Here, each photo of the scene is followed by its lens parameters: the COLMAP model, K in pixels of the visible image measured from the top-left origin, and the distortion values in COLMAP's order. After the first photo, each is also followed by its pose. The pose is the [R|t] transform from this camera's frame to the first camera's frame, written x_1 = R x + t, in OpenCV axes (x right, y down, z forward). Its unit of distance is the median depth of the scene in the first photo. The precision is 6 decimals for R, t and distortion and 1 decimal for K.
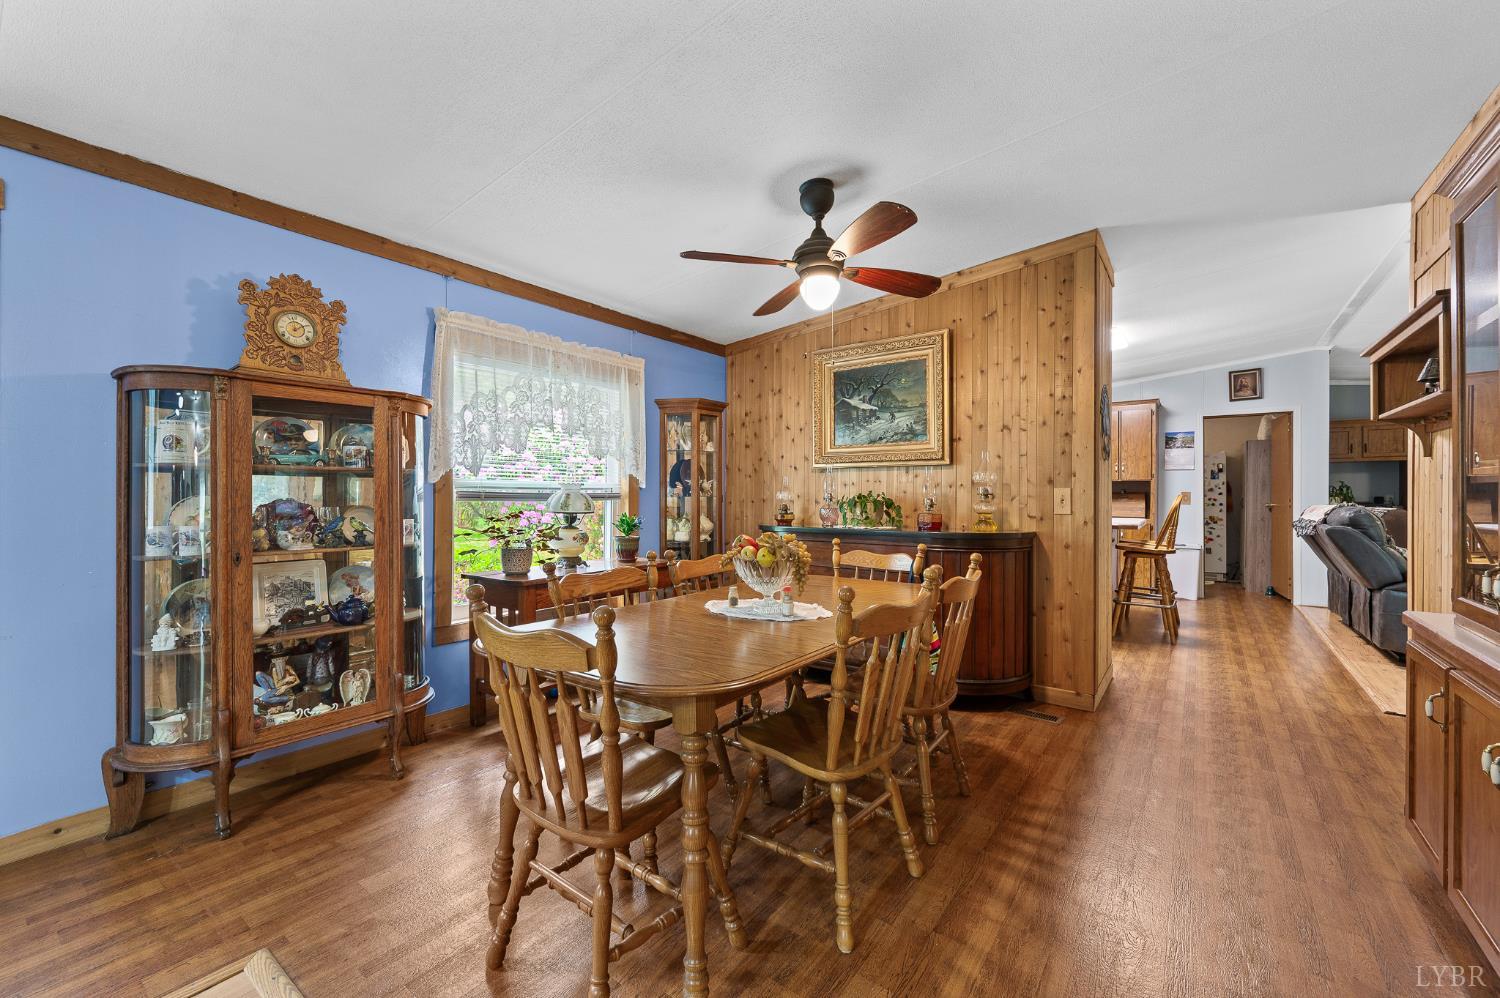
lens RADIAL K [[604.7, 0, 745.1], [0, 604.7, 492.7], [0, 0, 1]] dist [0.000405, 0.000590]
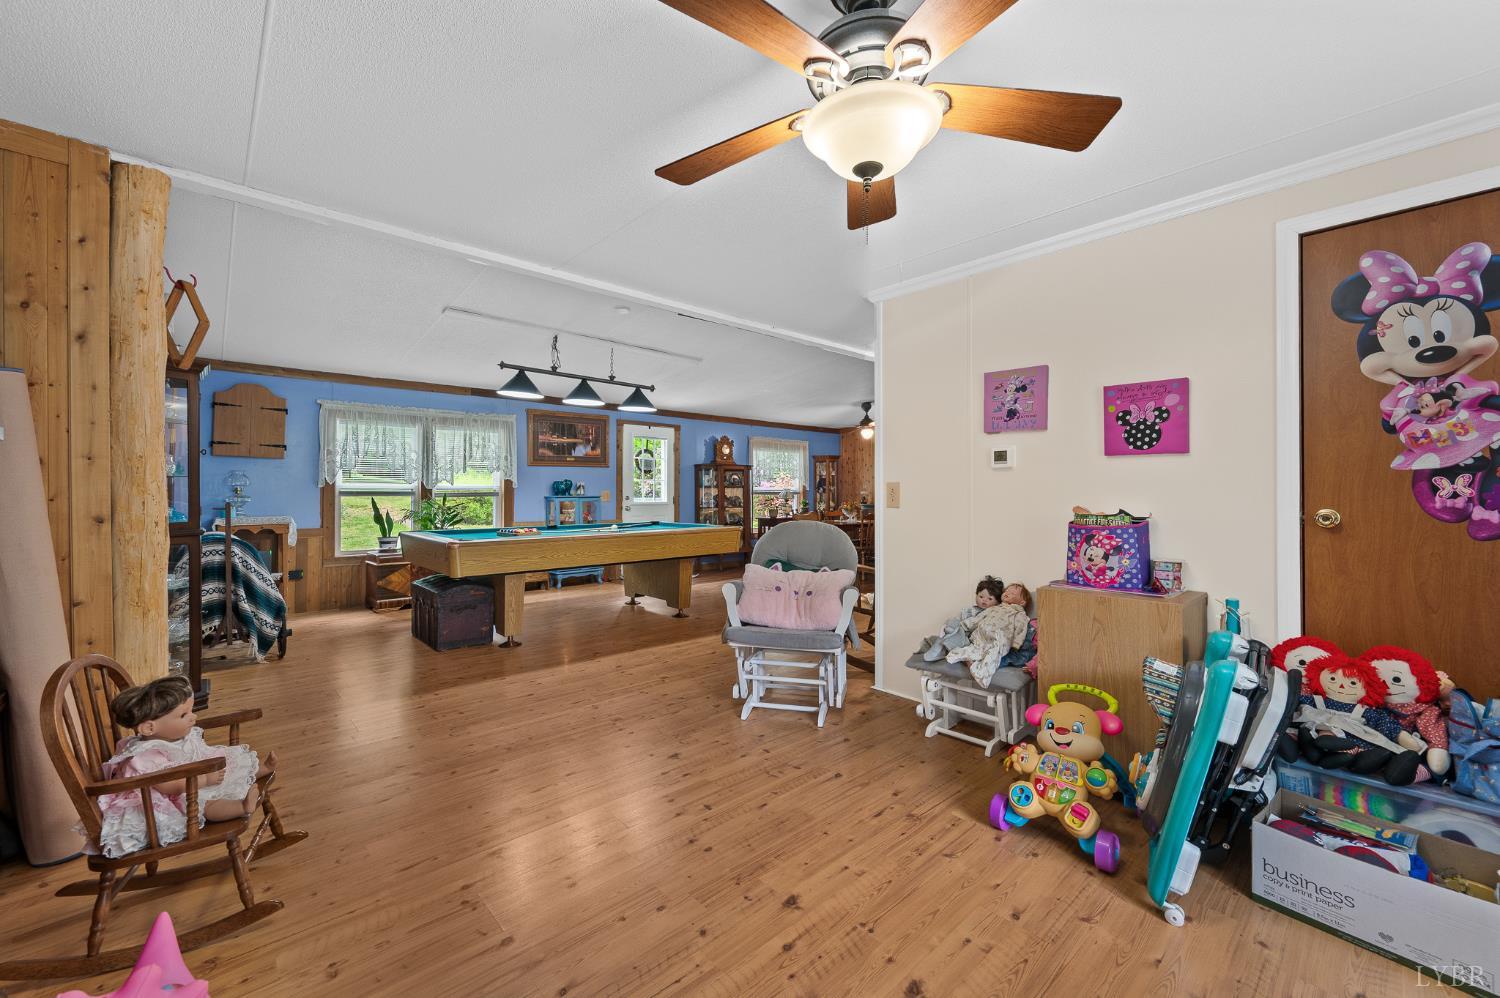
lens RADIAL K [[604.7, 0, 745.1], [0, 604.7, 492.7], [0, 0, 1]] dist [0.000405, 0.000590]
pose [[0.982131, -0.002186, -0.188187, 0.057433], [0.002928, 0.999989, 0.003667, -0.006576], [0.188177, -0.004153, 0.982126, -1.644896]]
